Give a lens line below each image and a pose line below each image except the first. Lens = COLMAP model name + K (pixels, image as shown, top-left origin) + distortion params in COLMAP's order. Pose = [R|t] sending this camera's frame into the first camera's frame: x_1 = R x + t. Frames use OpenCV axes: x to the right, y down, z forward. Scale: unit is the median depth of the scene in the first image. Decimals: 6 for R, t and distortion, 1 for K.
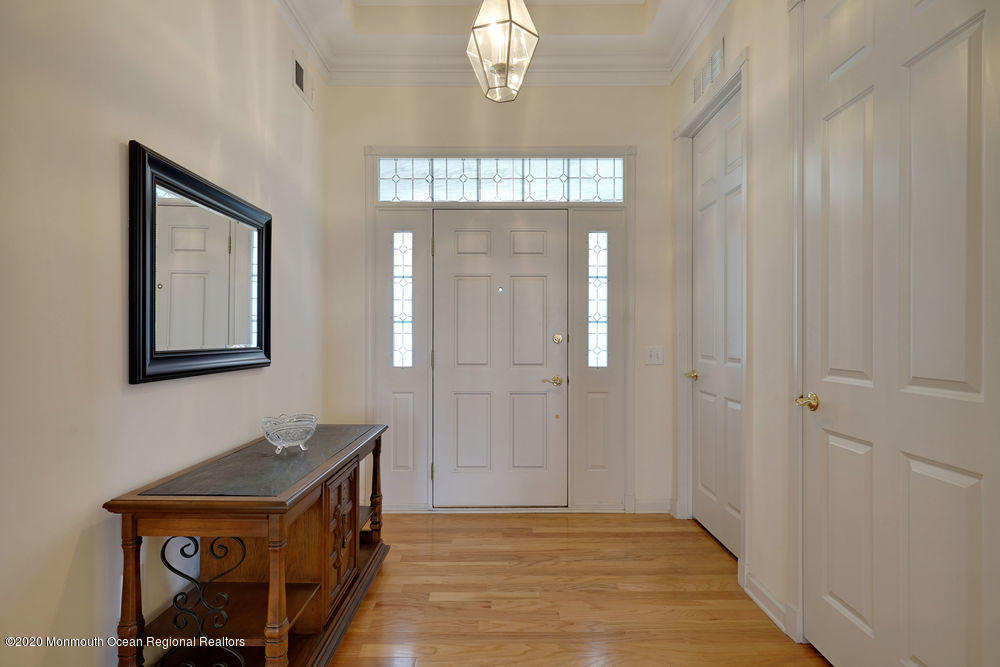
lens RADIAL K [[489.5, 0, 499.3], [0, 489.5, 335.0], [0, 0, 1]] dist [-0.000264, -0.000017]
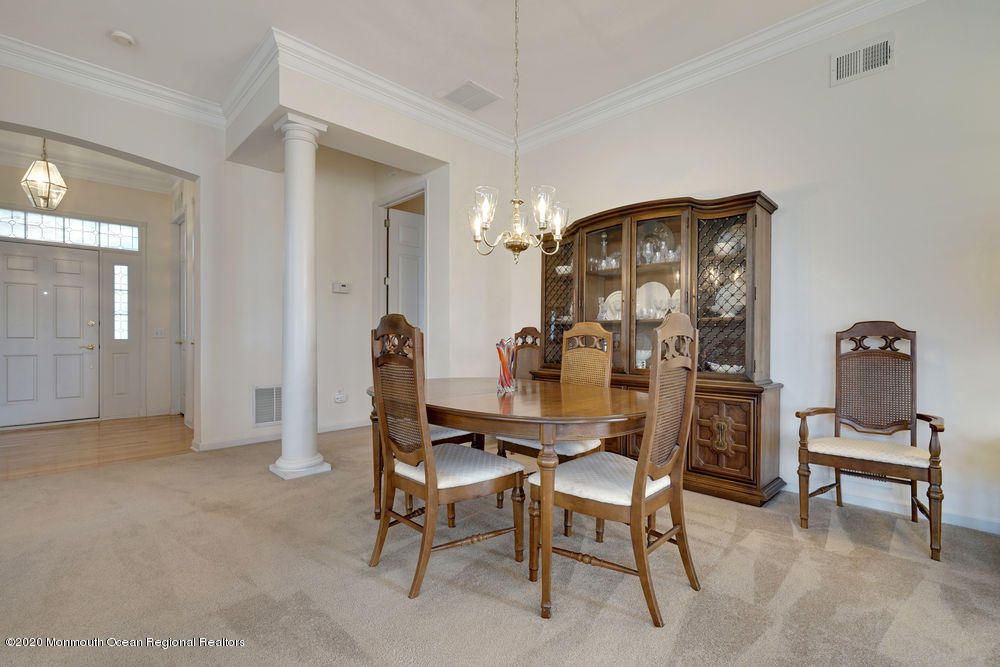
lens RADIAL K [[451.8, 0, 499.5], [0, 451.8, 336.1], [0, 0, 1]] dist [0.001316, 0.000866]
pose [[0.708387, -0.001615, 0.705823, 0.009658], [-0.005882, 0.999949, 0.008191, 0.031587], [-0.705800, -0.009954, 0.708341, -1.197072]]
